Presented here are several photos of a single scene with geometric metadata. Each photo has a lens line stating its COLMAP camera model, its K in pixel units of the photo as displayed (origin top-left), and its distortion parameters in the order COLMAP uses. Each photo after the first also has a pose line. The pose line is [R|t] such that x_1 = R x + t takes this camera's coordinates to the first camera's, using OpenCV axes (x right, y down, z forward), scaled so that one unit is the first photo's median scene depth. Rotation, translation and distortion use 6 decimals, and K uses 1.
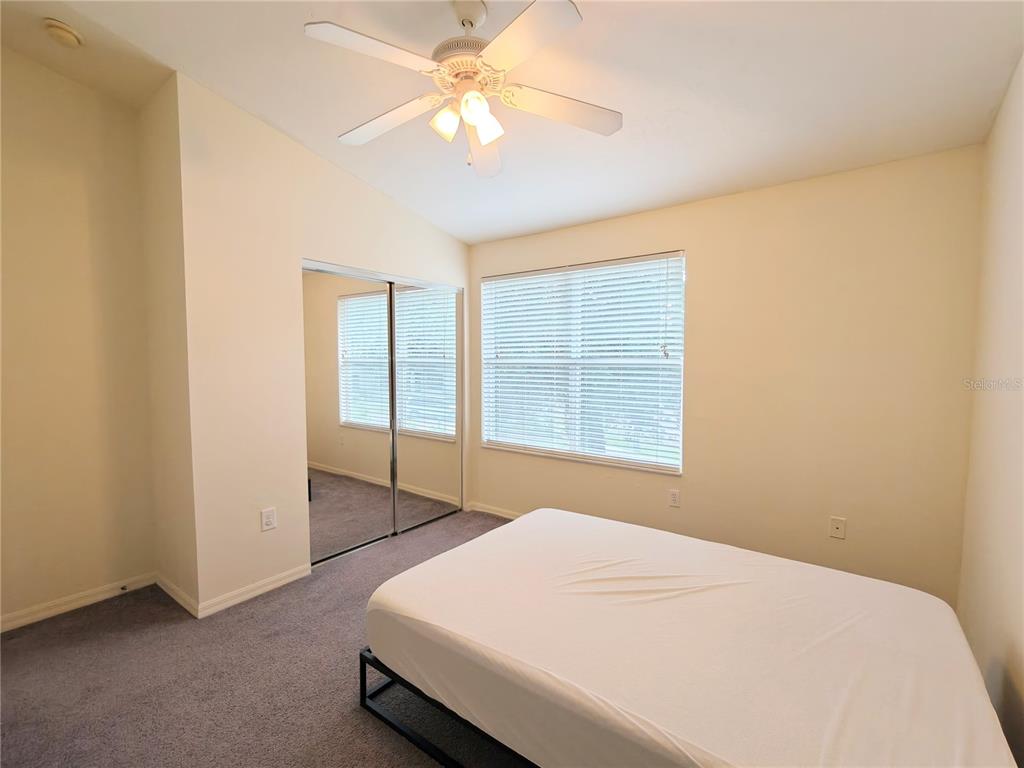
lens RADIAL K [[463.4, 0, 512.0], [0, 463.4, 384.0], [0, 0, 1]] dist [0.000771, 0.000721]
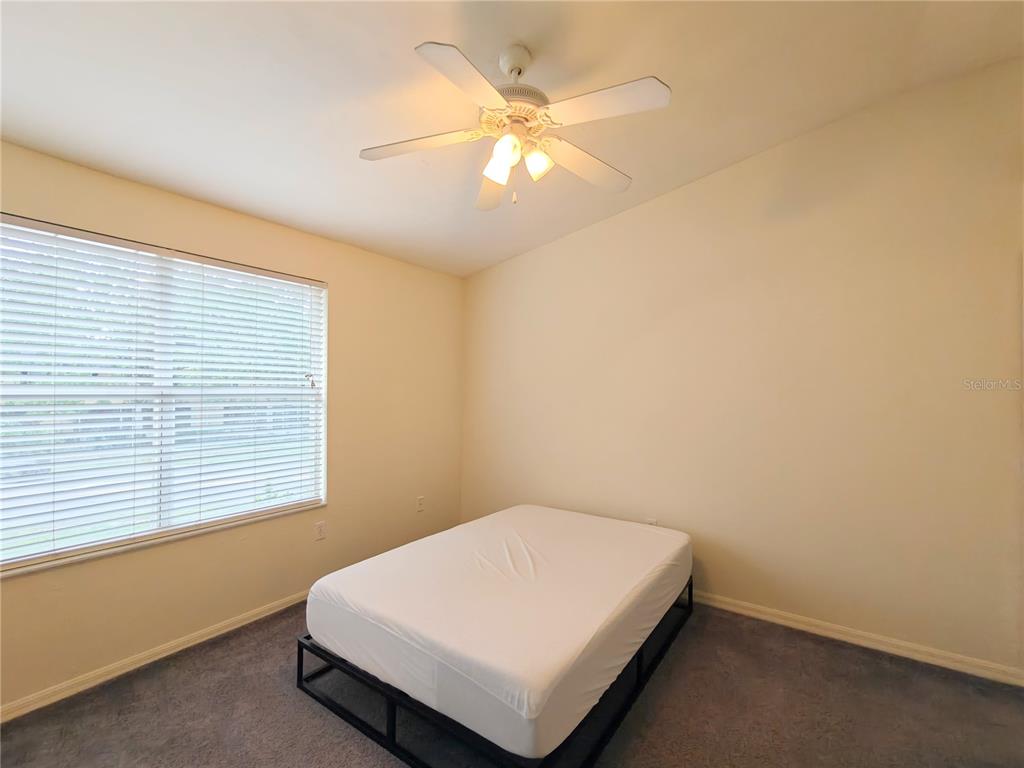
lens RADIAL K [[463.4, 0, 512.0], [0, 463.4, 384.0], [0, 0, 1]] dist [0.000771, 0.000721]
pose [[-0.032959, 0.015928, 0.999330, -0.650418], [0.047780, 0.998755, -0.014343, -0.030756], [-0.998314, 0.047275, -0.033679, 0.615913]]
